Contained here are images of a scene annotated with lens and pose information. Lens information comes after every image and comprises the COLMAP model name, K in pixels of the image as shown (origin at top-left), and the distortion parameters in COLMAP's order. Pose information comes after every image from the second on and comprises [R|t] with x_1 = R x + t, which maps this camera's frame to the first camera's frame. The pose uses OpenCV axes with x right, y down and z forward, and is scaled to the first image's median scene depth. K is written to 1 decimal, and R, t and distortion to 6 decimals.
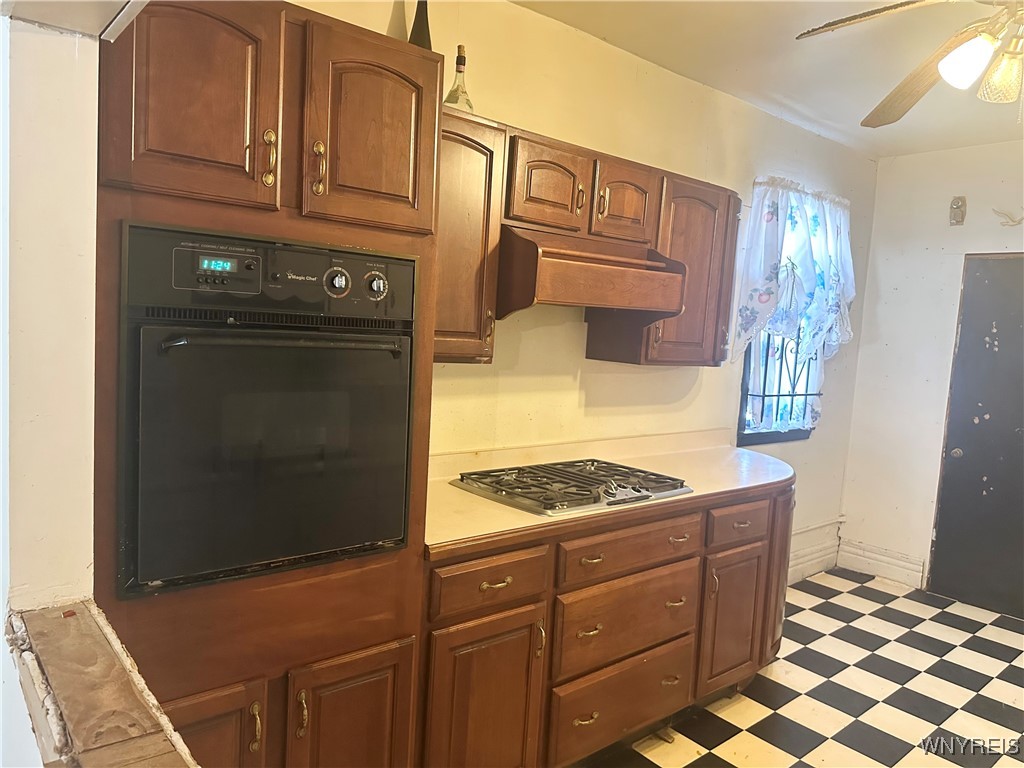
lens RADIAL K [[716.7, 0, 486.1], [0, 716.7, 378.7], [0, 0, 1]] dist [0.003298, -0.059213]
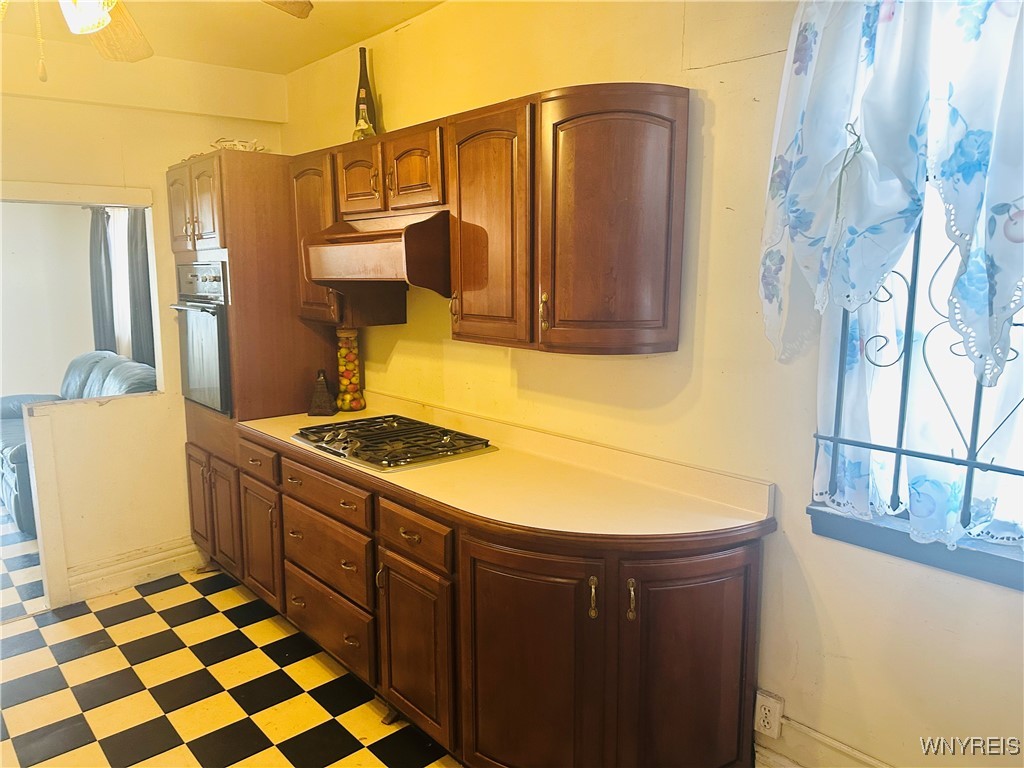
lens RADIAL K [[707.6, 0, 512.0], [0, 707.6, 384.0], [0, 0, 1]] dist [0.005671, 0.000881]
pose [[0.051604, 0.085165, -0.995030, 0.876069], [-0.091964, 0.992529, 0.080182, -0.030856], [0.994424, 0.087369, 0.059050, 0.802486]]
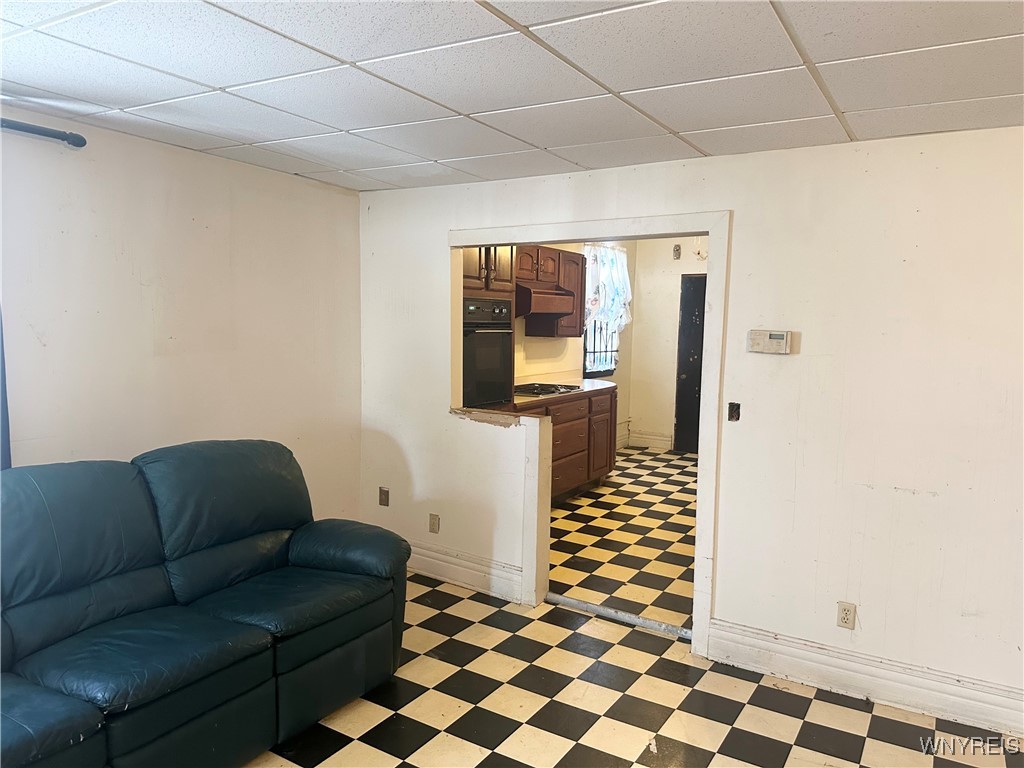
lens RADIAL K [[707.6, 0, 512.0], [0, 707.6, 384.0], [0, 0, 1]] dist [0.005671, 0.000881]
pose [[0.939138, -0.071221, 0.336078, -0.510748], [0.063062, 0.997391, 0.035143, 0.030454], [-0.337704, -0.011810, 0.941178, -0.793516]]
